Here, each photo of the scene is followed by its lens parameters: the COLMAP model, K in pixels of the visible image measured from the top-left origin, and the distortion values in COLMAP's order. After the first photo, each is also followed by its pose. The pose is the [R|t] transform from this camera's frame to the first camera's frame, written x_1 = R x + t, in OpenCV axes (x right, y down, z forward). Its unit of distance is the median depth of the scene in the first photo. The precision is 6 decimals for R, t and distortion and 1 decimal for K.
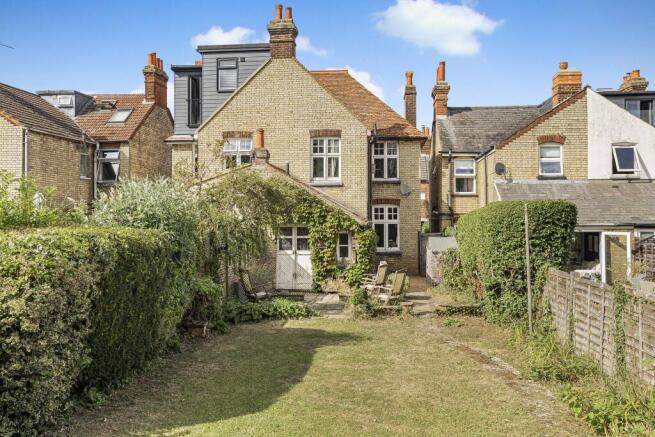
lens RADIAL K [[654.8, 0, 327.5], [0, 654.8, 212.2], [0, 0, 1]] dist [0.008279, 0.000000]
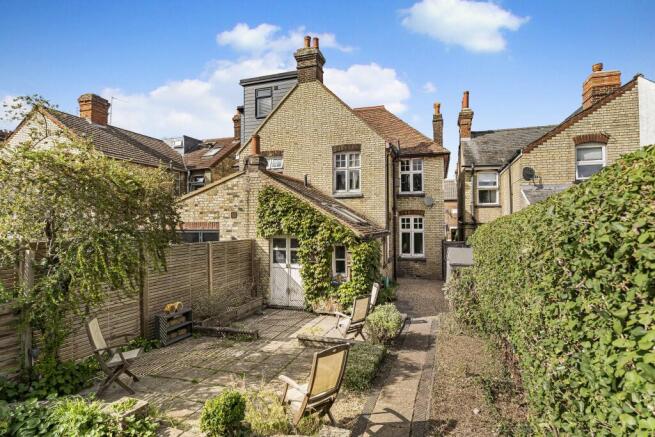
lens RADIAL K [[364.4, 0, 322.3], [0, 364.4, 221.9], [0, 0, 1]] dist [-0.002175, -0.000169]
pose [[0.974944, -0.004947, -0.222395, 0.089947], [0.004468, 0.999986, -0.002656, 0.000818], [0.222405, 0.001596, 0.974953, 0.414060]]
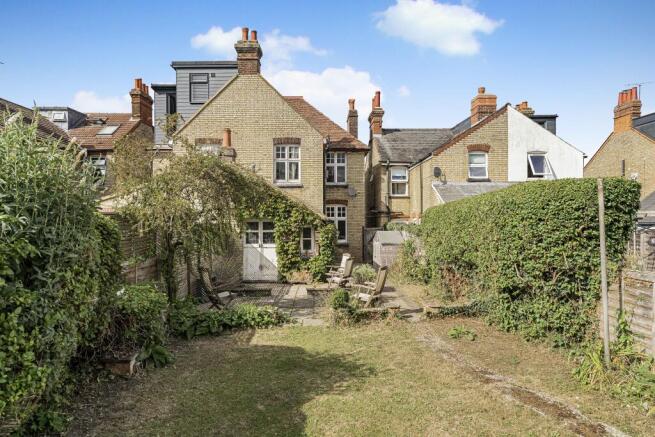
lens RADIAL K [[434.8, 0, 330.3], [0, 434.8, 223.1], [0, 0, 1]] dist [-0.000477, 0.001023]
pose [[0.993510, -0.003623, 0.113689, -0.014704], [0.001743, 0.999860, 0.016635, 0.010715], [-0.113733, -0.016329, 0.993377, 0.232427]]
